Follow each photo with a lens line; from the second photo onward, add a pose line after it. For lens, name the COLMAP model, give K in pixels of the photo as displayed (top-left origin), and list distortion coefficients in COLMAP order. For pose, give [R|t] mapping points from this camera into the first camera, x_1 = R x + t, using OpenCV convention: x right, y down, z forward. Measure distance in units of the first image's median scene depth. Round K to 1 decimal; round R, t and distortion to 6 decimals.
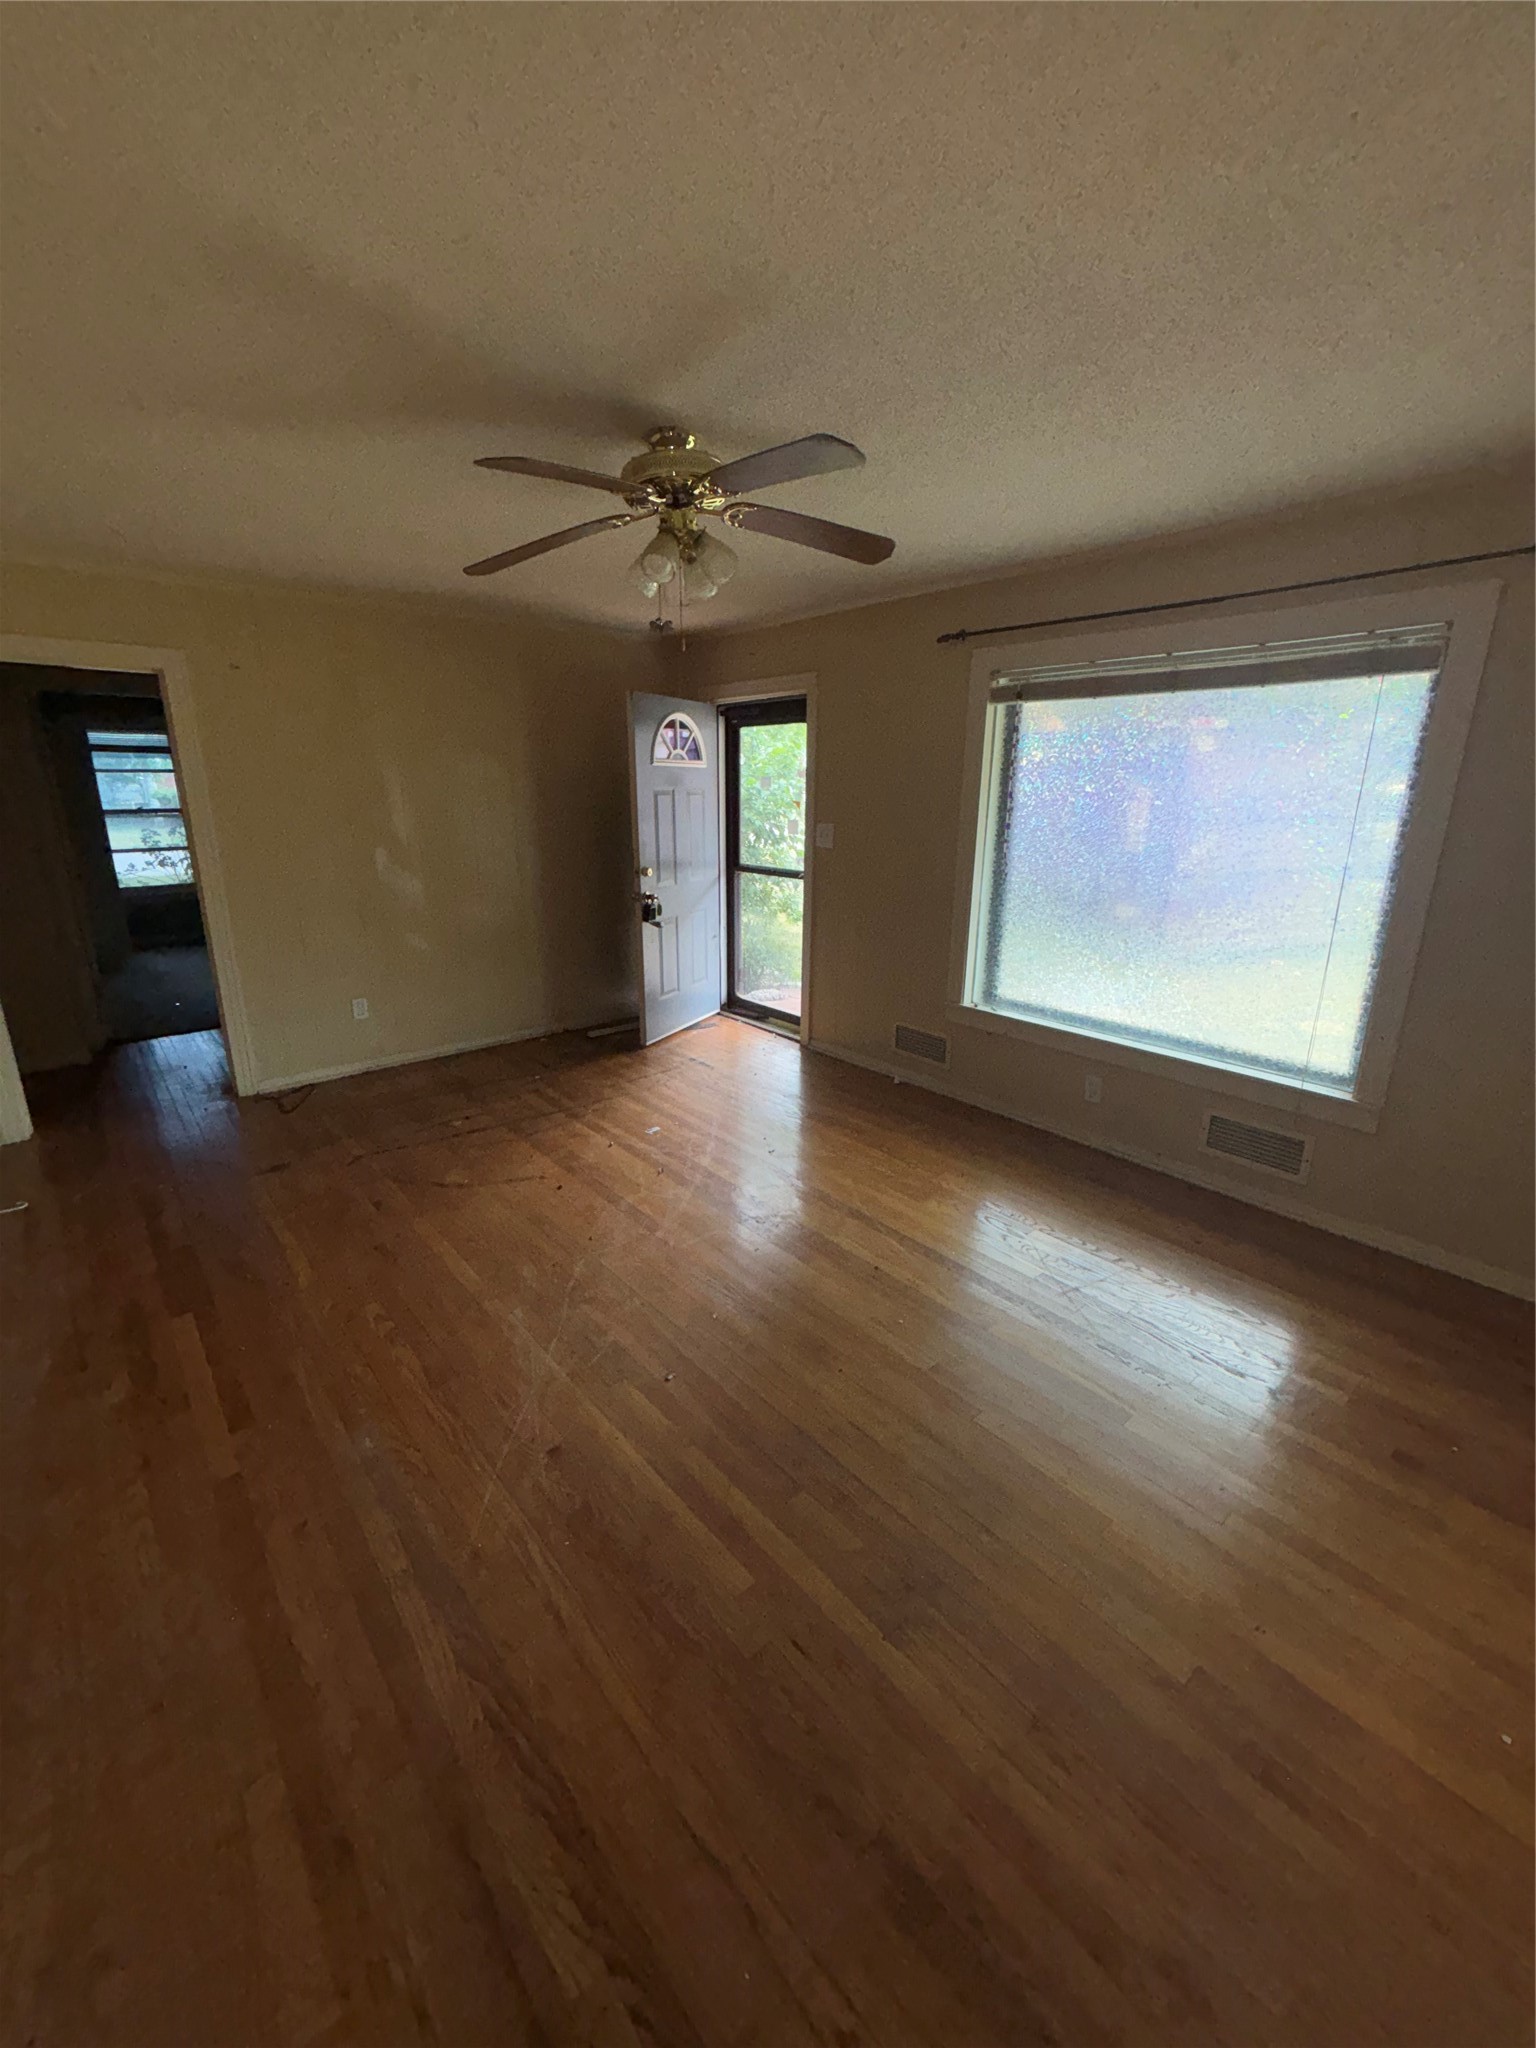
lens RADIAL K [[824.8, 0, 764.9], [0, 824.8, 1029.7], [0, 0, 1]] dist [-0.012853, -0.000102]
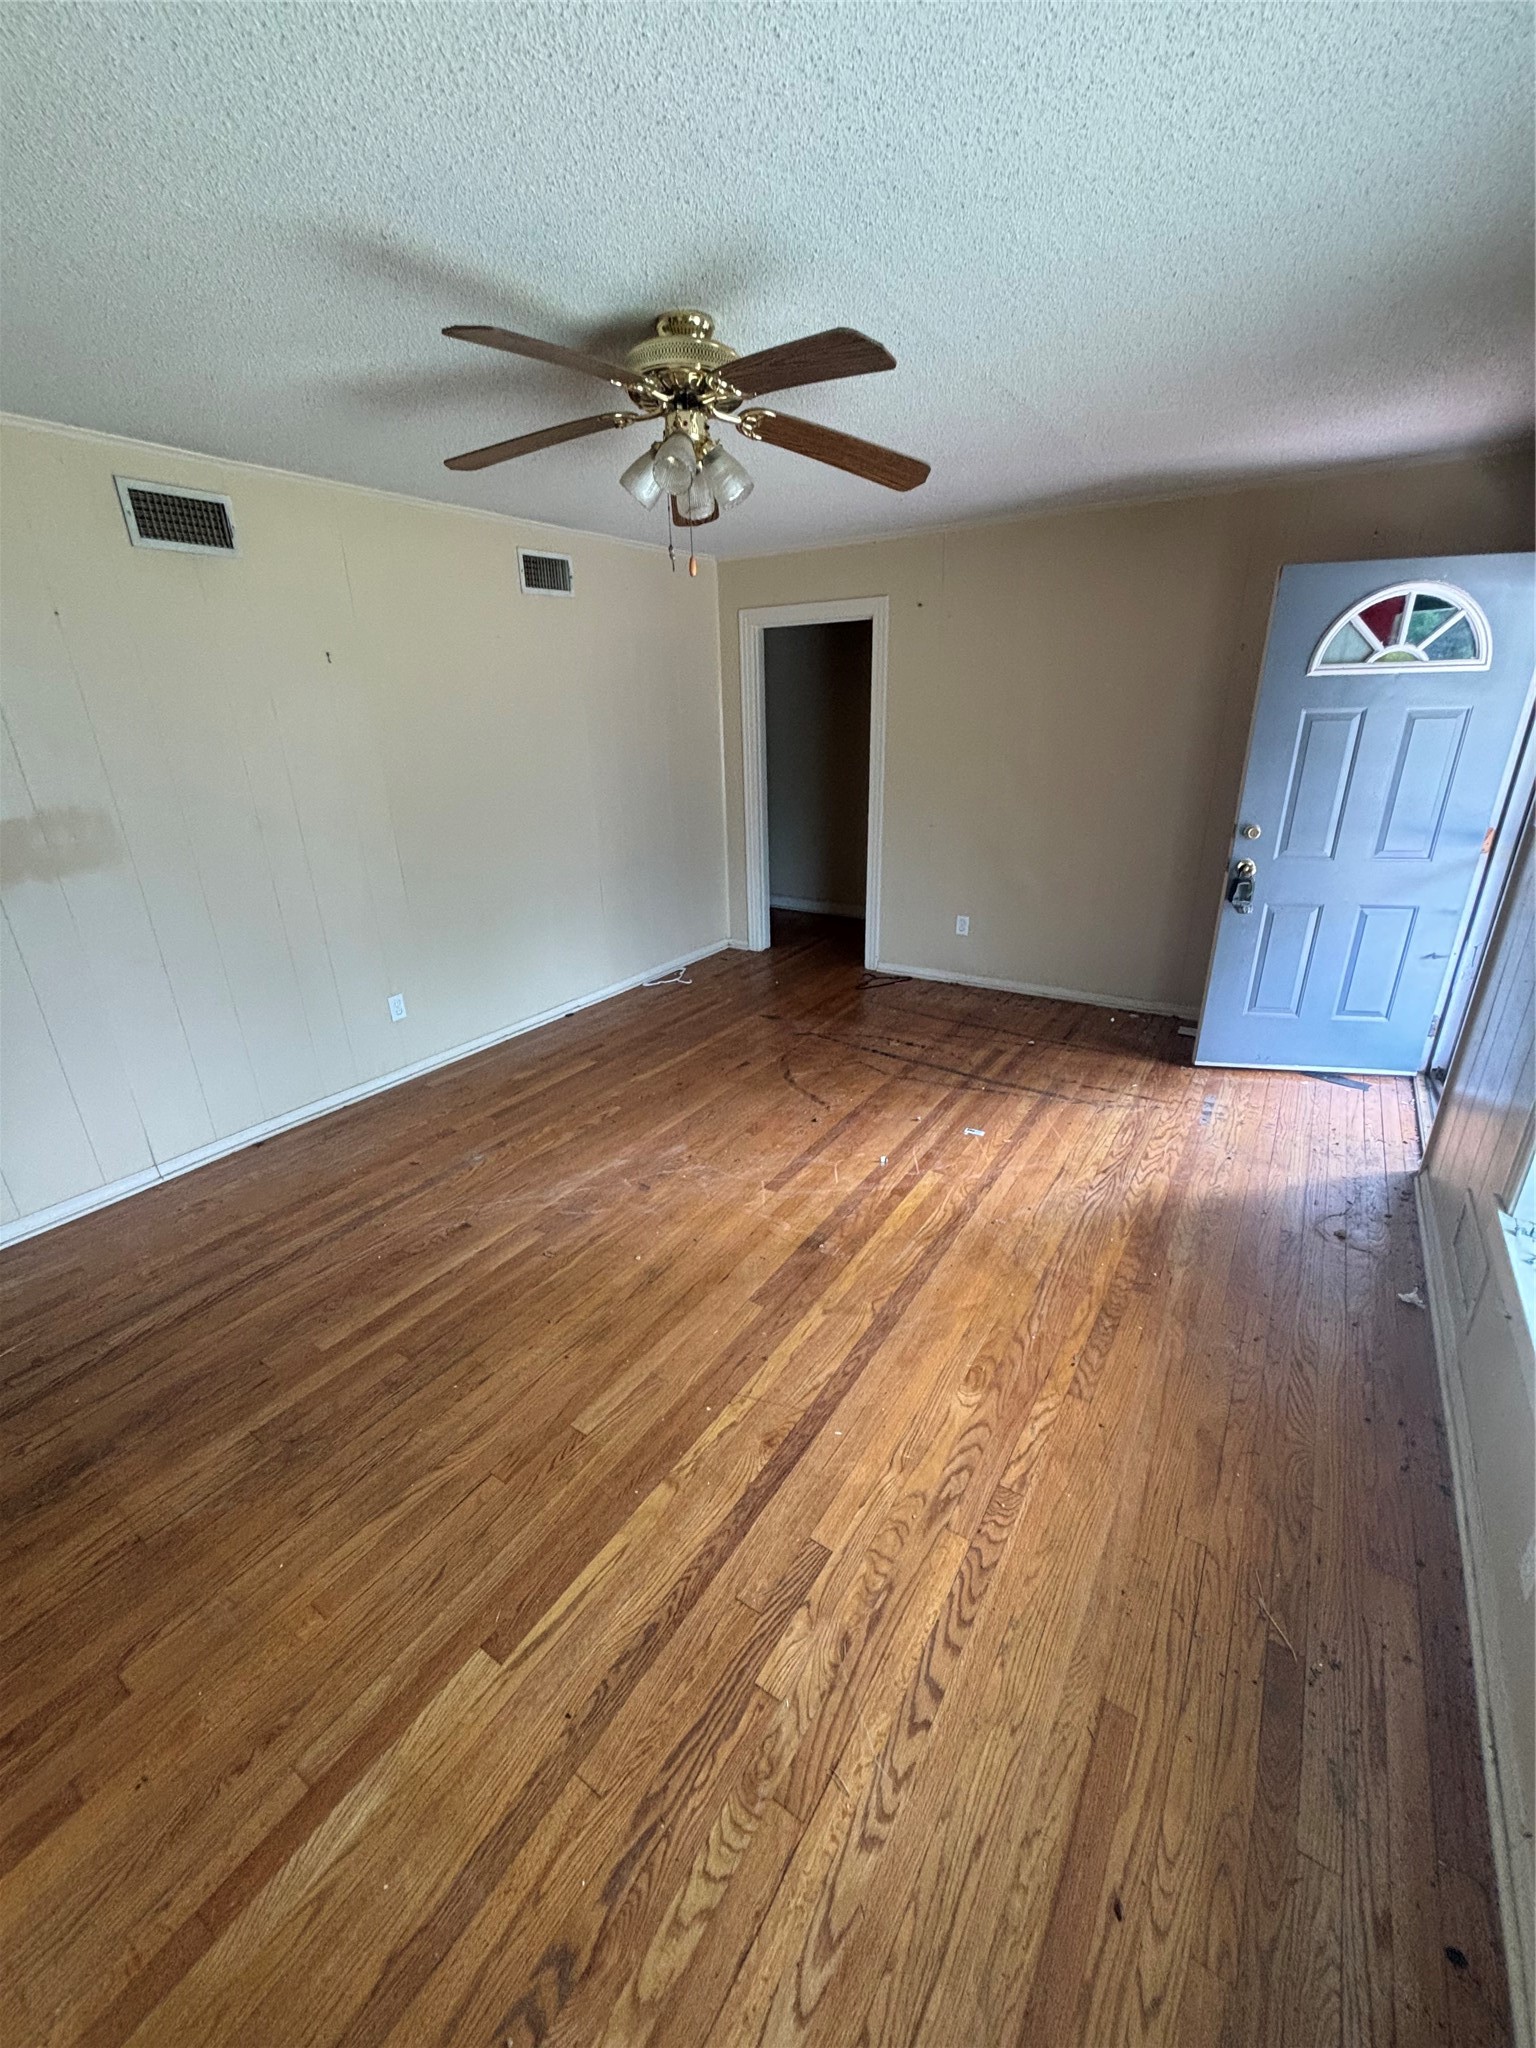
lens RADIAL K [[824.8, 0, 762.5], [0, 824.8, 1018.9], [0, 0, 1]] dist [-0.012853, -0.000102]
pose [[0.270828, 0.329122, -0.904616, 0.533476], [-0.246982, 0.932037, 0.265156, -0.156872], [0.930404, 0.151612, 0.333709, 0.502884]]
